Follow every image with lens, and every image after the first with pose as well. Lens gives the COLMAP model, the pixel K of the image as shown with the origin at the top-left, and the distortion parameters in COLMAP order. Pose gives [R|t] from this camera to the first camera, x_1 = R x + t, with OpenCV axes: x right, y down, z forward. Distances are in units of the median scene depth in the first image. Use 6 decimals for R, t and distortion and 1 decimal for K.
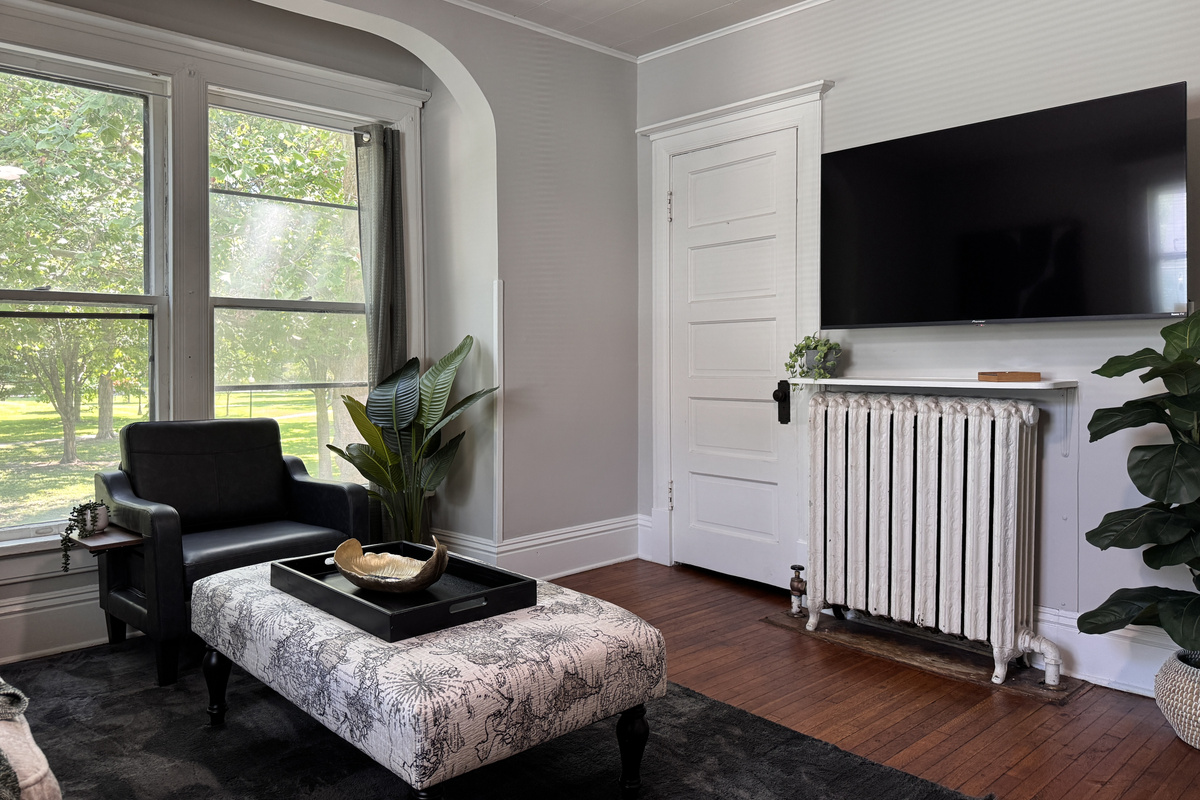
lens RADIAL K [[843.2, 0, 594.7], [0, 843.2, 363.4], [0, 0, 1]] dist [0.024518, -0.001798]
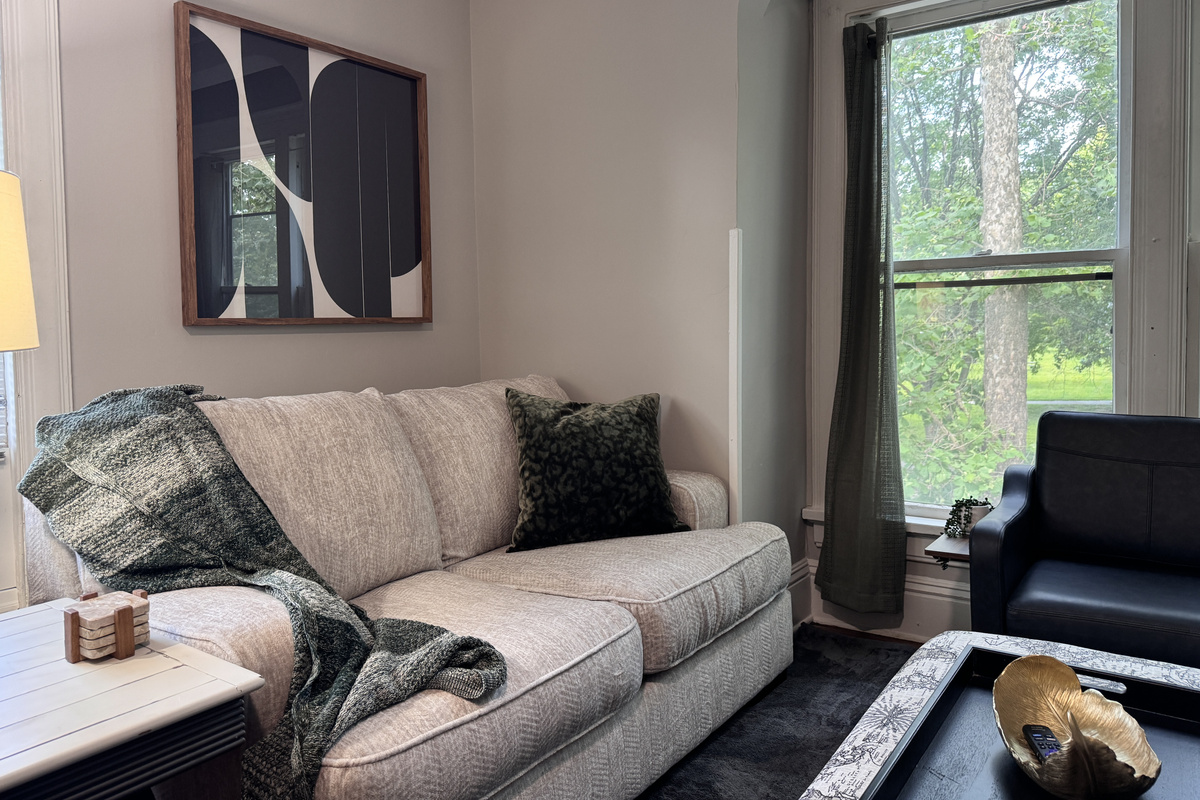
lens RADIAL K [[843.2, 0, 594.7], [0, 843.2, 363.4], [0, 0, 1]] dist [0.024518, -0.001798]
pose [[0.202194, 0.056382, -0.977721, 0.143340], [0.012304, 0.998116, 0.060103, -0.028149], [0.979268, -0.024183, 0.201120, 0.379926]]
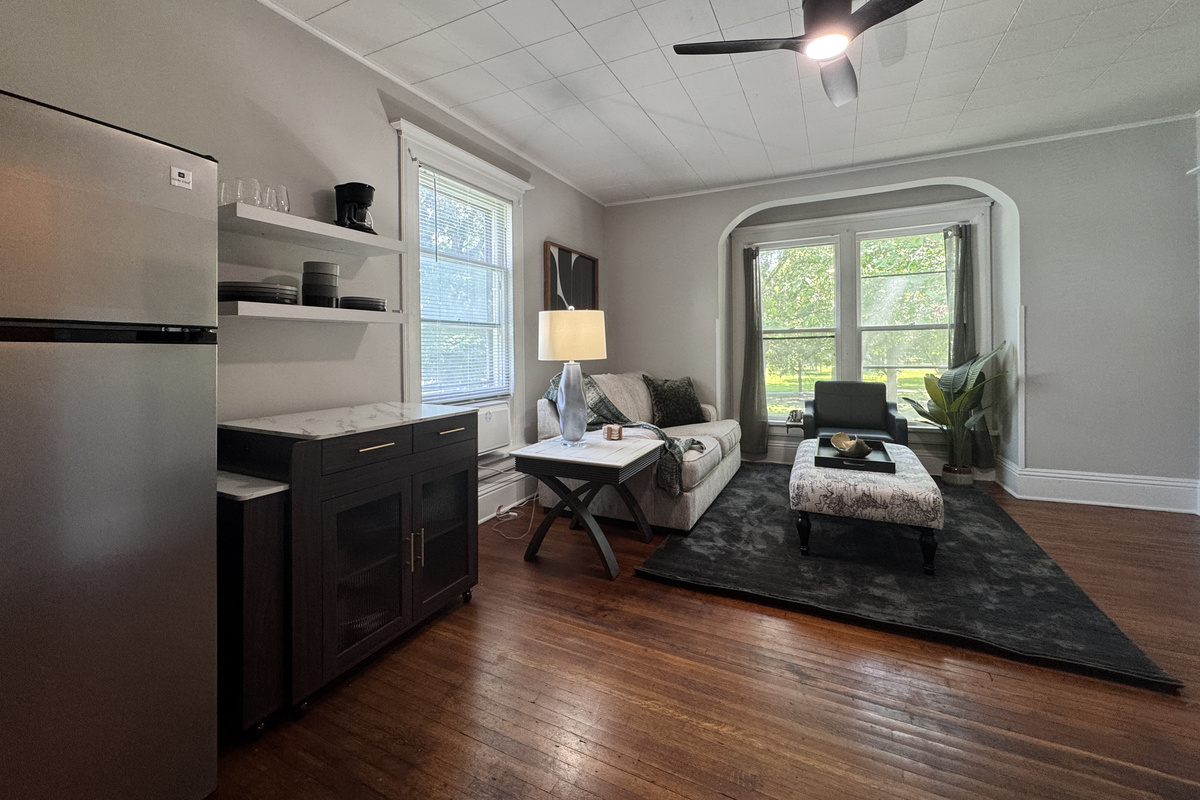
lens RADIAL K [[489.0, 0, 604.6], [0, 489.0, 351.7], [0, 0, 1]] dist [-0.000963, -0.000080]
pose [[0.372795, 0.003867, -0.927906, 0.502491], [0.009091, 0.999928, 0.007820, -0.029232], [0.927869, -0.011351, 0.372733, -0.105042]]
